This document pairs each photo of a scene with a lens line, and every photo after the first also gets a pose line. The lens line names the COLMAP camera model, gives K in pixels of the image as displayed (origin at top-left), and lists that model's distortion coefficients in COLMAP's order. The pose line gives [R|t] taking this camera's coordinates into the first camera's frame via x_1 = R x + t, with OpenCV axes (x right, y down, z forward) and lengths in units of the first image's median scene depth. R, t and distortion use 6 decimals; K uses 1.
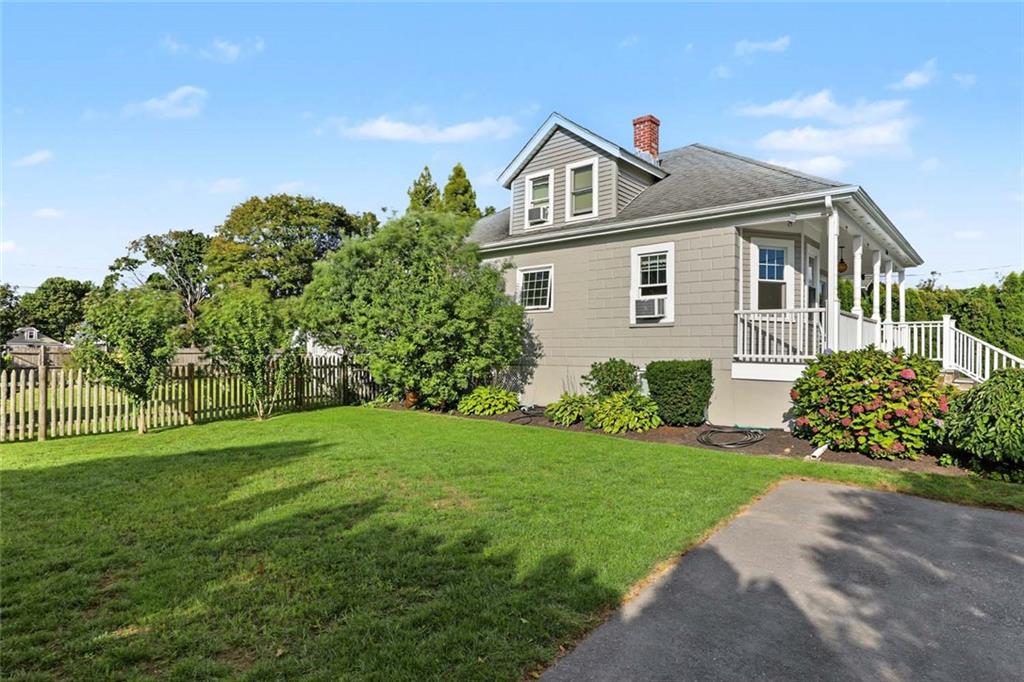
lens RADIAL K [[593.4, 0, 508.2], [0, 593.4, 355.0], [0, 0, 1]] dist [0.001569, 0.002774]
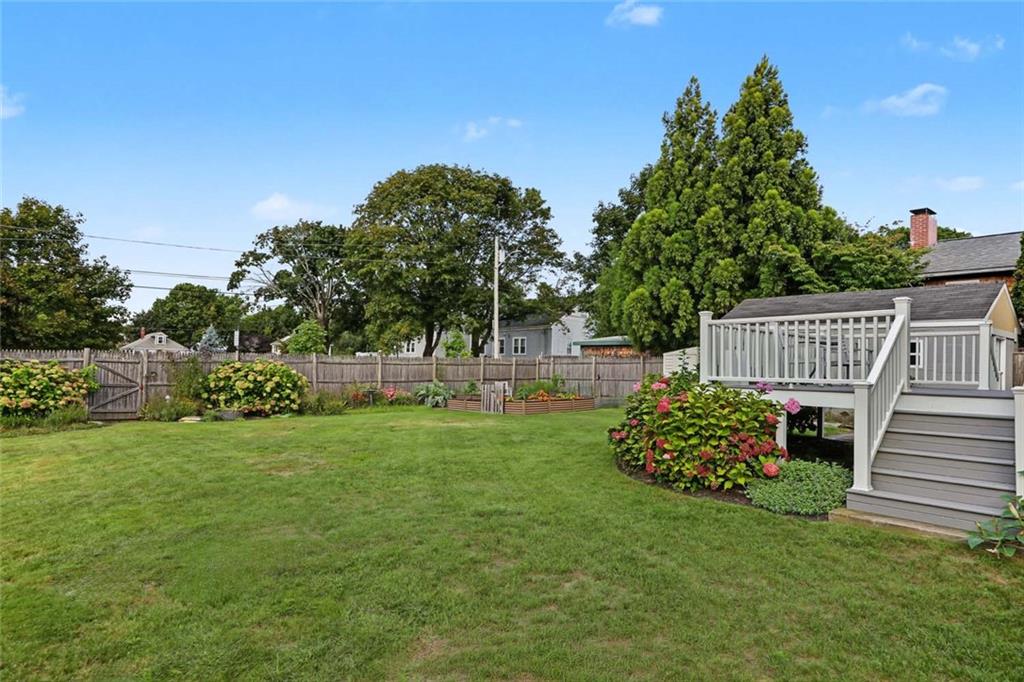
lens RADIAL K [[567.4, 0, 500.1], [0, 567.4, 366.1], [0, 0, 1]] dist [0.004047, 0.001050]
pose [[0.989165, 0.011535, -0.146354, -0.147266], [-0.010806, 0.999925, 0.005773, -0.002372], [0.146410, -0.004129, 0.989215, 0.207395]]
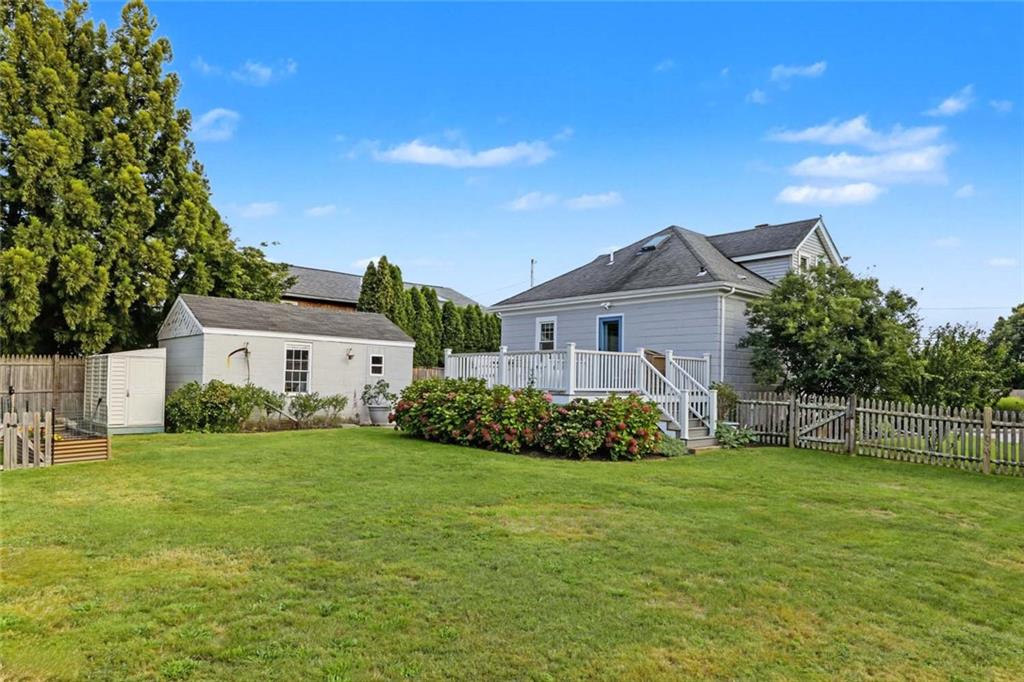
lens RADIAL K [[692.6, 0, 516.6], [0, 692.6, 357.2], [0, 0, 1]] dist [-0.000269, 0.001068]
pose [[0.086505, 0.032916, 0.995707, -0.355728], [-0.021630, 0.999281, -0.031155, -0.002440], [-0.996017, -0.018842, 0.087155, 0.346074]]
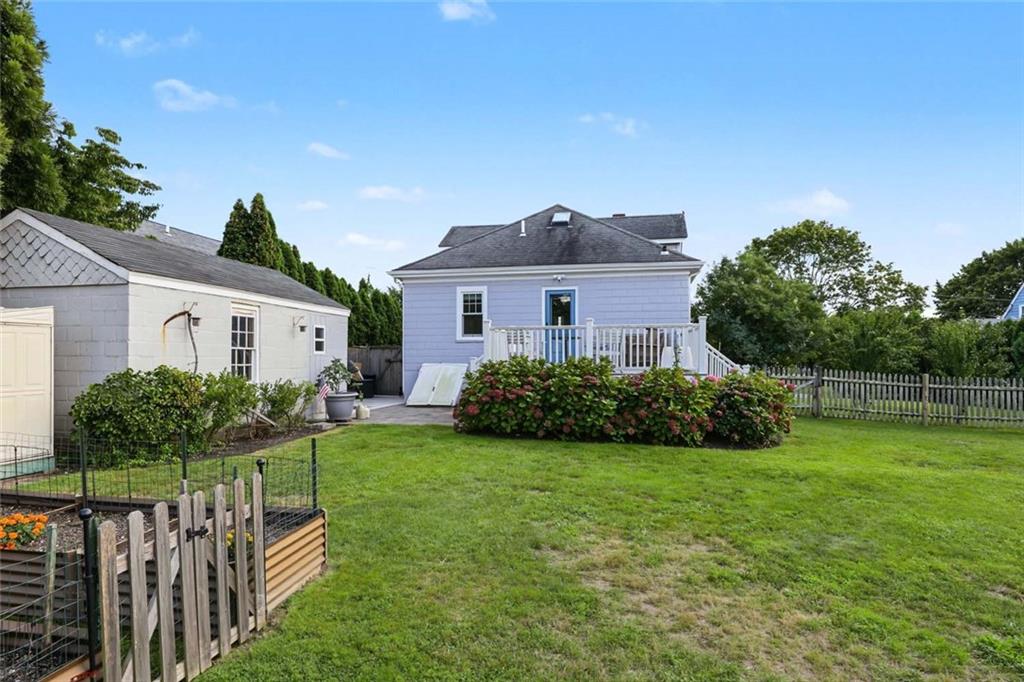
lens RADIAL K [[593.4, 0, 508.2], [0, 593.4, 355.0], [0, 0, 1]] dist [0.001569, 0.002774]
pose [[-0.494721, -0.005032, 0.869037, -0.246908], [-0.010631, 0.999943, -0.000262, -0.002607], [-0.868987, -0.009368, -0.494747, 0.489696]]
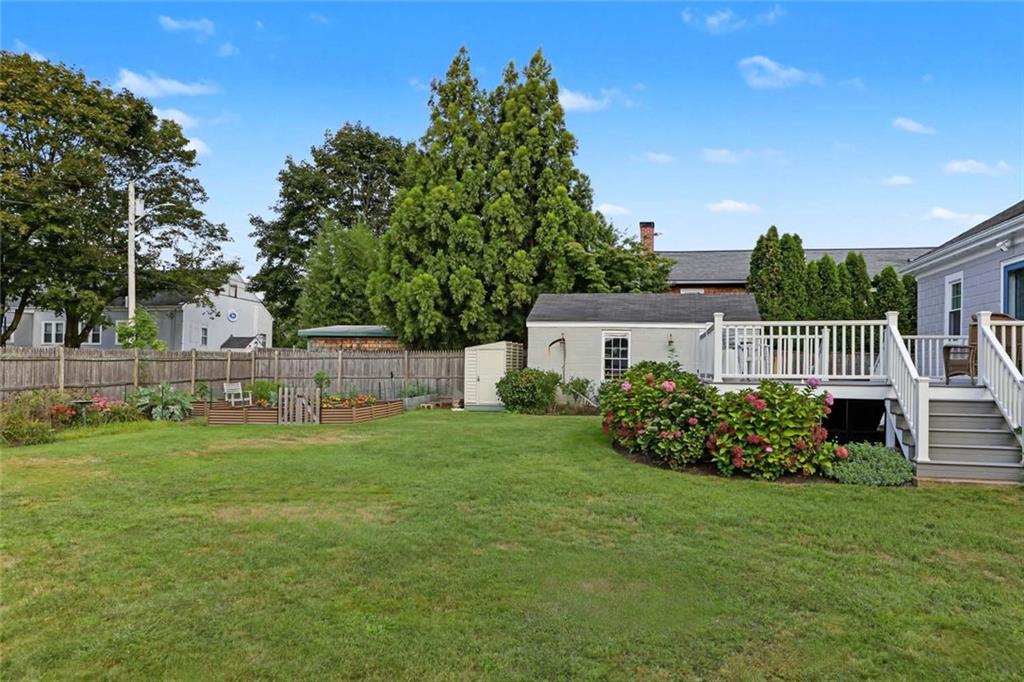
lens RADIAL K [[673.3, 0, 491.3], [0, 673.3, 367.8], [0, 0, 1]] dist [-0.003393, -0.001434]
pose [[0.880841, 0.003540, 0.473399, -0.251679], [-0.010294, 0.999879, 0.011676, -0.002661], [-0.473301, -0.015158, 0.880771, 0.226050]]
